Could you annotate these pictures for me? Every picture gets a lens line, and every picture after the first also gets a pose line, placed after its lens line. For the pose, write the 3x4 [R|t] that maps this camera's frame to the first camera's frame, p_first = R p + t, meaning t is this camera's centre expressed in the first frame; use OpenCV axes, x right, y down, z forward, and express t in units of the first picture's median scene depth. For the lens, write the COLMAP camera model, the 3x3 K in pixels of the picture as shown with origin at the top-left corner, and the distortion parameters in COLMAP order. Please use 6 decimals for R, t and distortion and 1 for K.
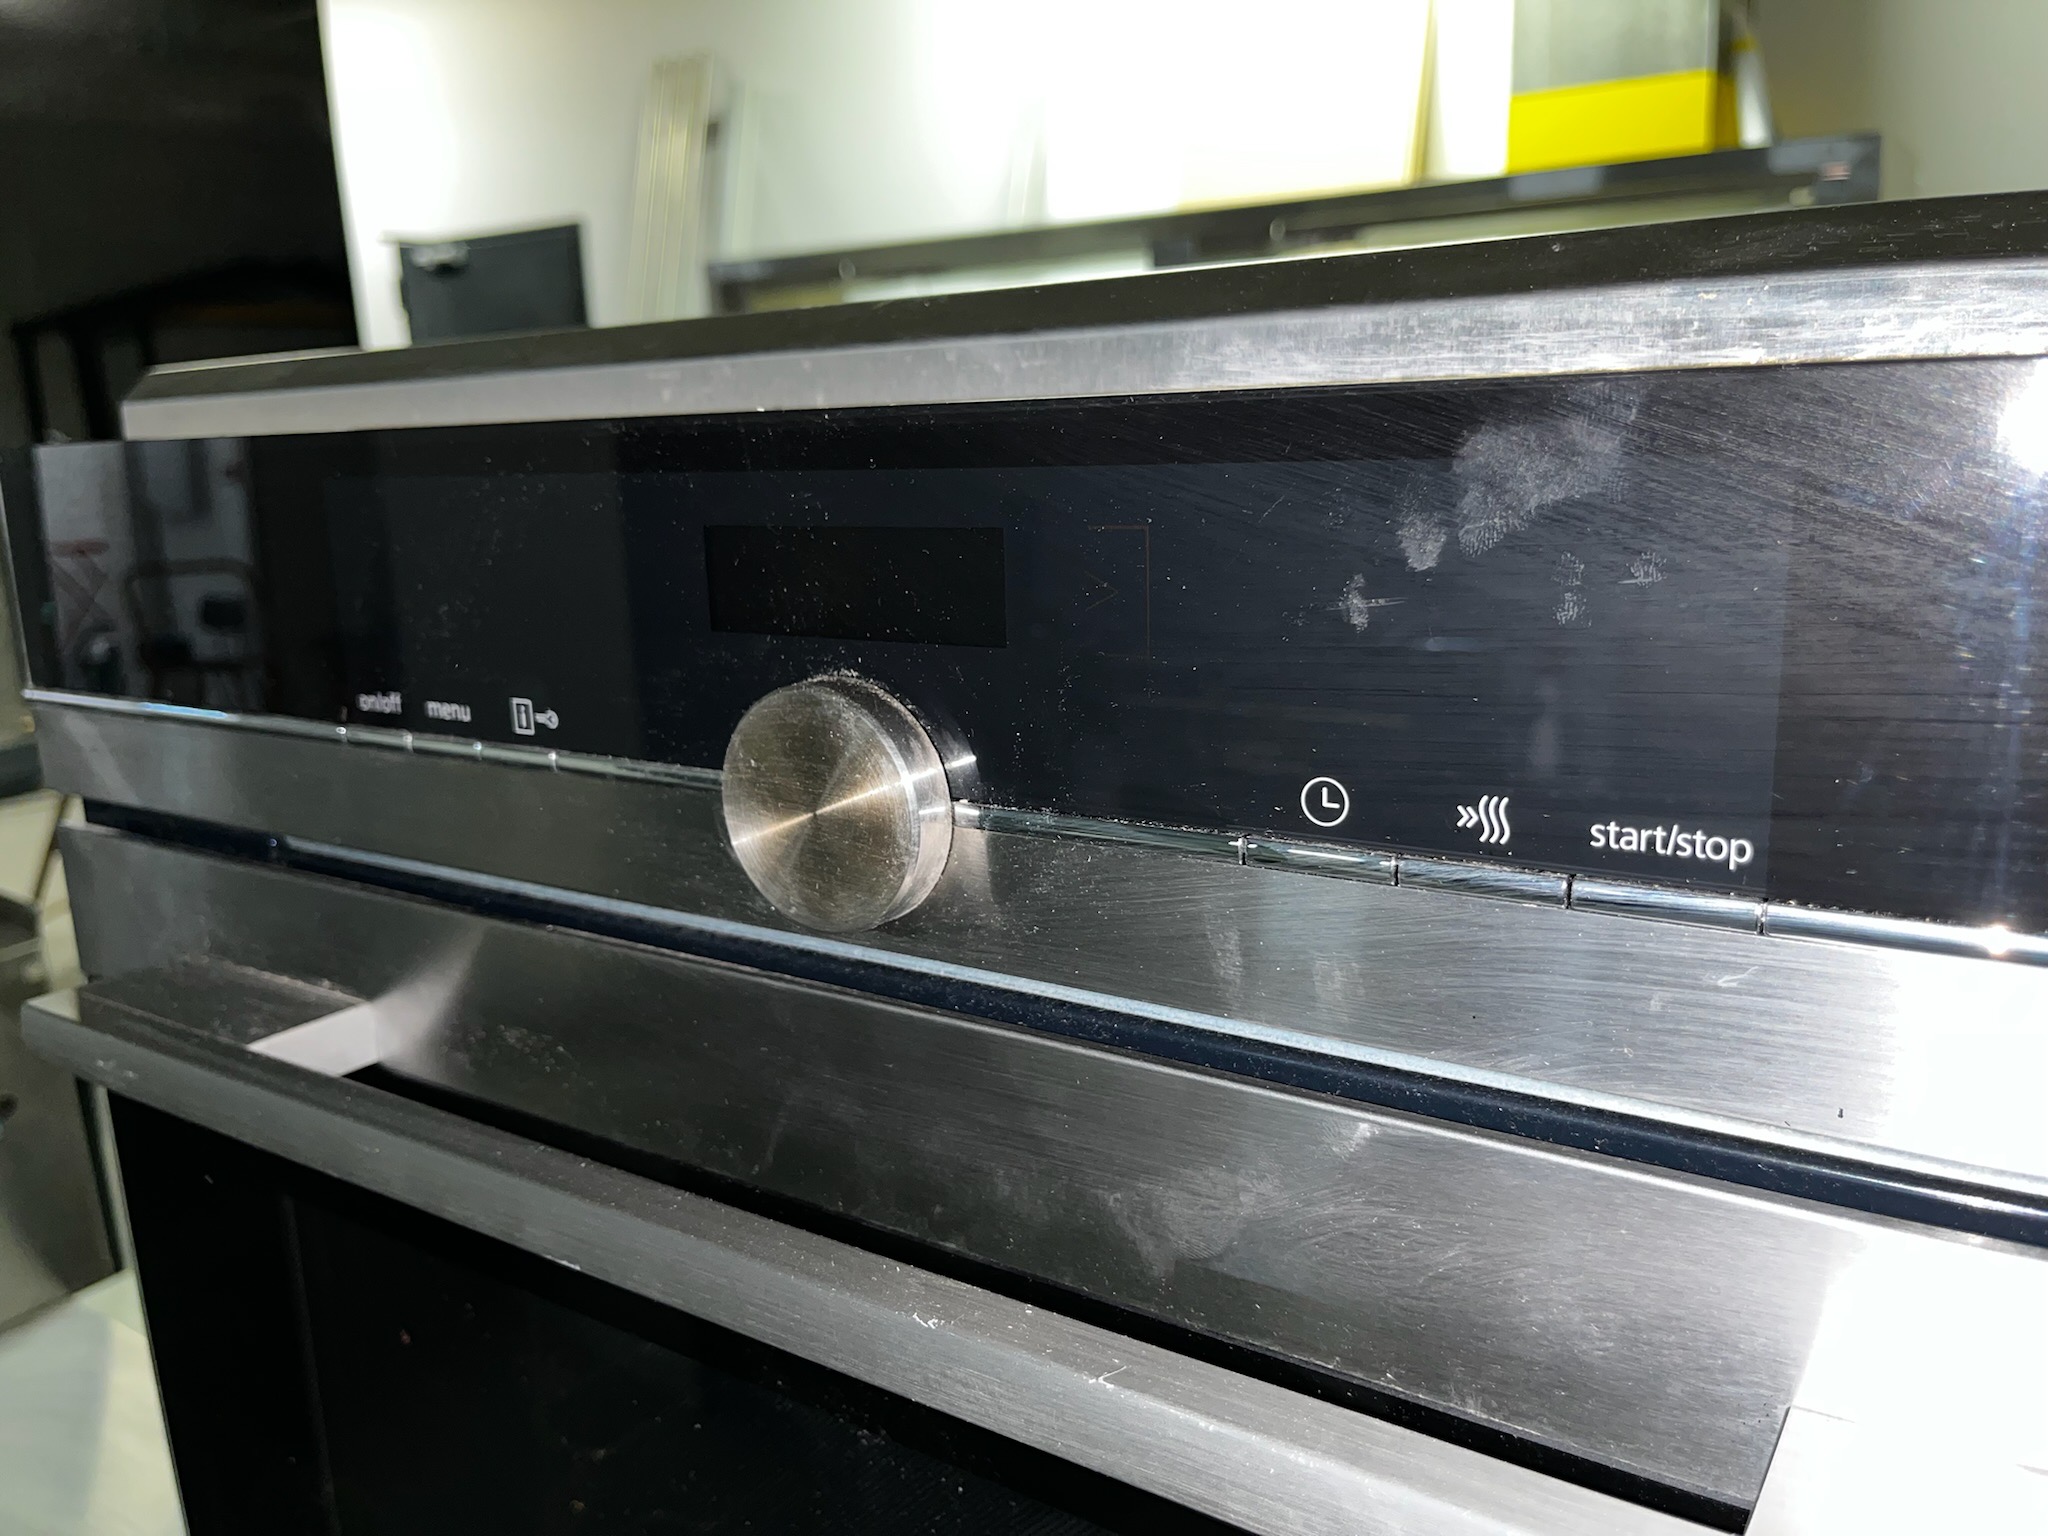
lens RADIAL K [[1552.0, 0, 1011.6], [0, 1552.0, 769.8], [0, 0, 1]] dist [0.009376, -0.032588]
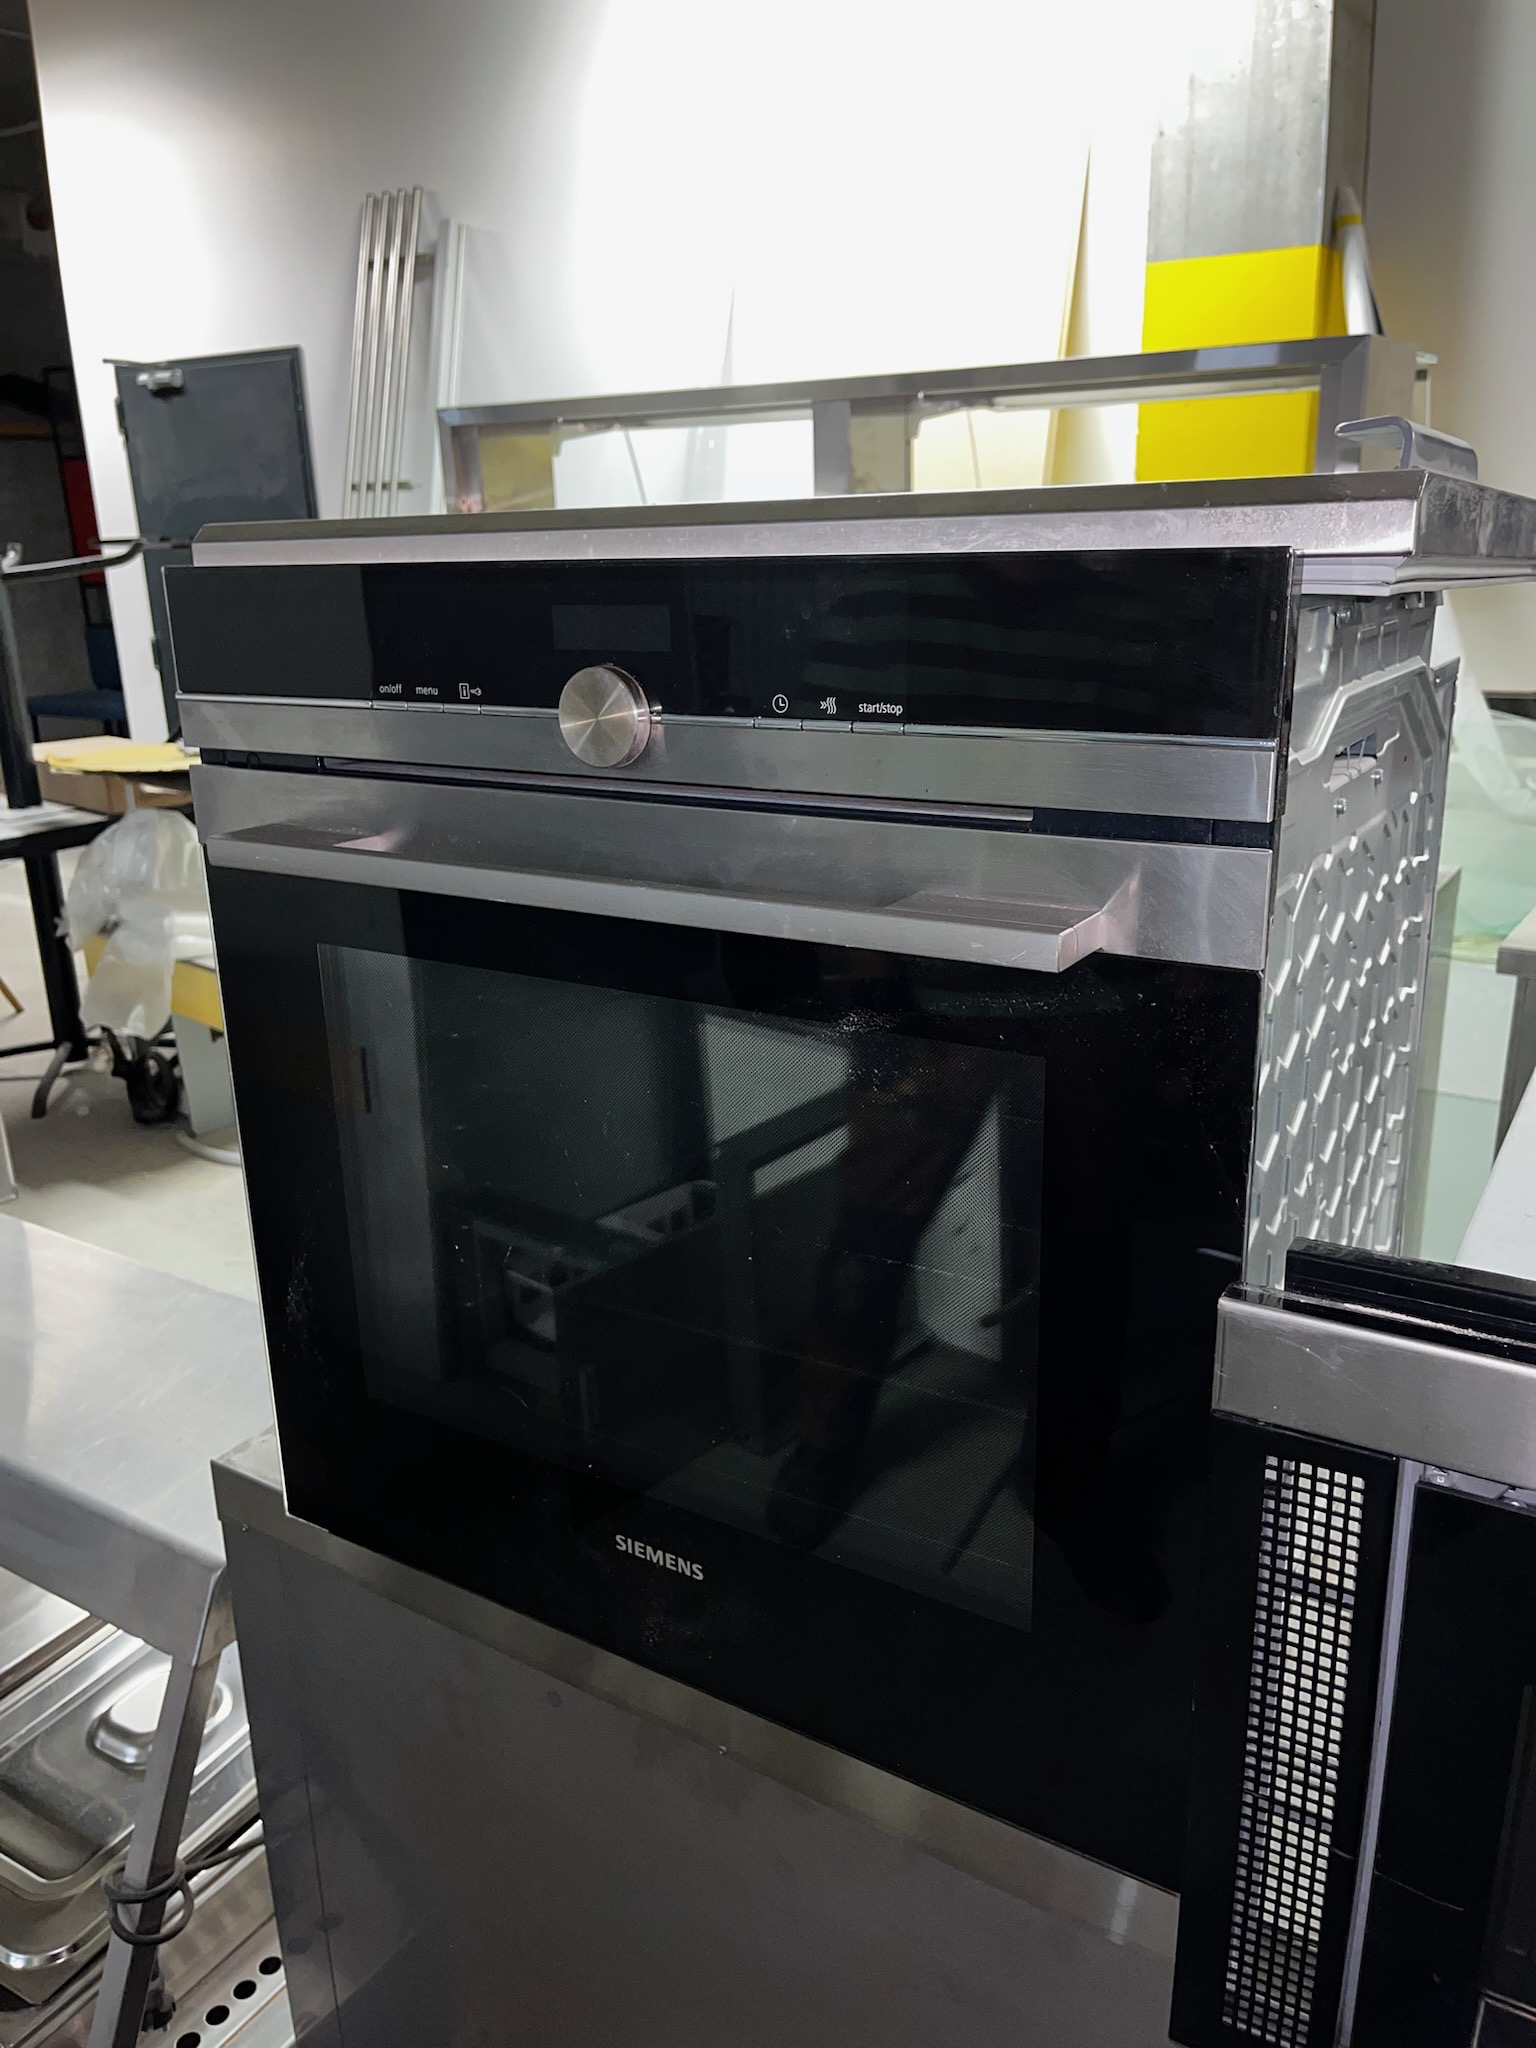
lens RADIAL K [[1552.0, 0, 768.0], [0, 1552.0, 1024.0], [0, 0, 1]] dist [0.009376, -0.032588]
pose [[0.999283, 0.003852, 0.037672, 0.051054], [-0.006807, 0.996881, 0.078624, 0.266821], [-0.037251, -0.078824, 0.996192, -1.320042]]
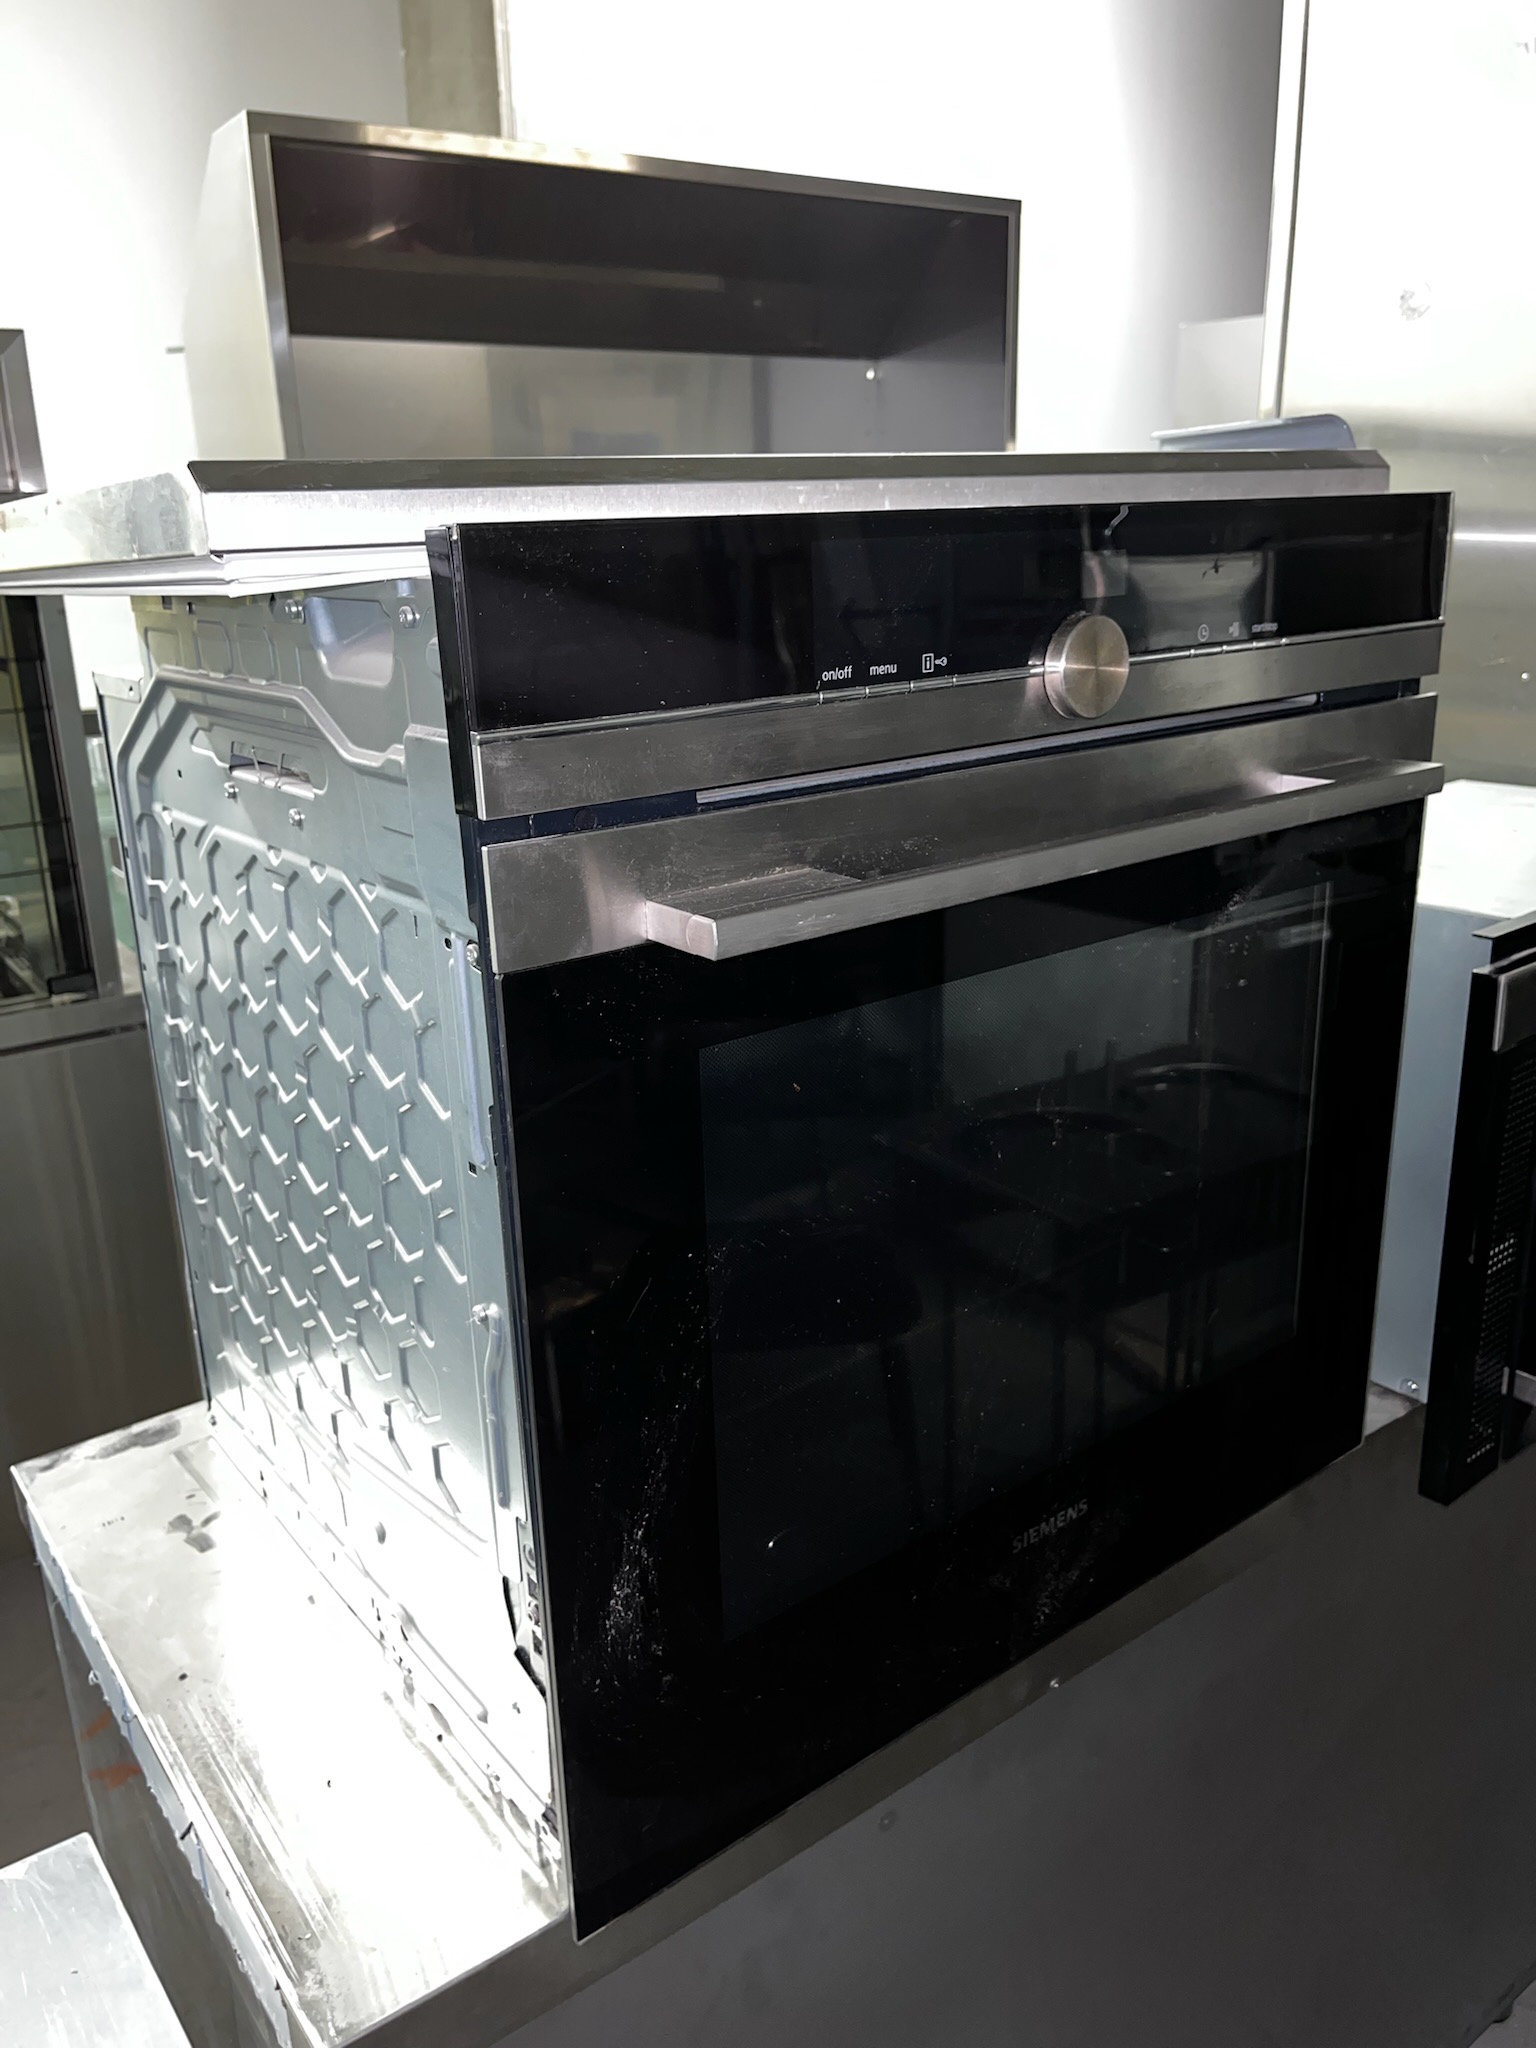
lens RADIAL K [[1552.0, 0, 768.0], [0, 1552.0, 1024.0], [0, 0, 1]] dist [0.009376, -0.032588]
pose [[0.333095, -0.270100, 0.903379, -2.203816], [0.225453, 0.953116, 0.201841, -0.039924], [-0.915543, 0.136438, 0.378373, 0.489551]]
